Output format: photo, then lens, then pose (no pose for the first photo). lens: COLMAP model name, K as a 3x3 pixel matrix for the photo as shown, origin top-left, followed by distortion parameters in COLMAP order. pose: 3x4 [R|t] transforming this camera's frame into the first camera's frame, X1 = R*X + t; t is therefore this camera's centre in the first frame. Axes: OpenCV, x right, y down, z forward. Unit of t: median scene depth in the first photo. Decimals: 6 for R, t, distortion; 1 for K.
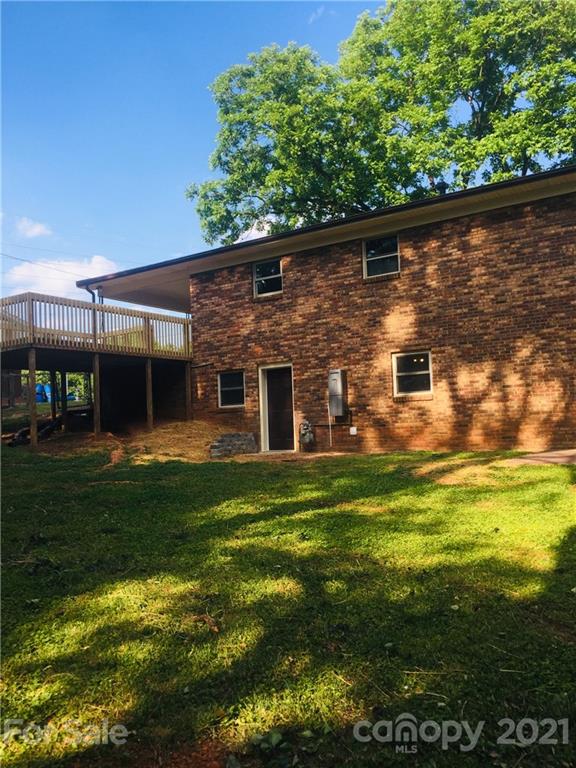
lens RADIAL K [[643.4, 0, 288.0], [0, 643.4, 384.0], [0, 0, 1]] dist [0.067872, -0.105832]
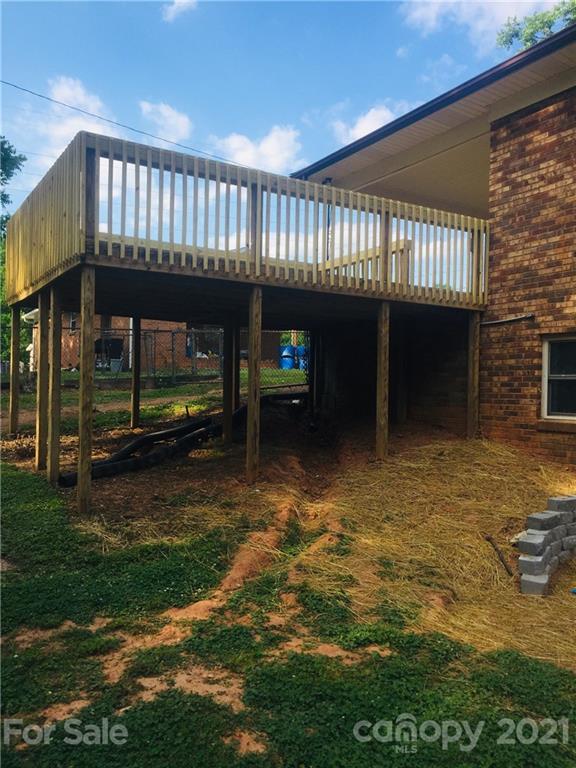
lens RADIAL K [[643.4, 0, 288.0], [0, 643.4, 384.0], [0, 0, 1]] dist [0.067872, -0.105832]
pose [[0.892307, 0.055397, -0.448018, -0.066336], [-0.032392, 0.997741, 0.058855, -0.006772], [0.450266, -0.038004, 0.892085, 0.538860]]
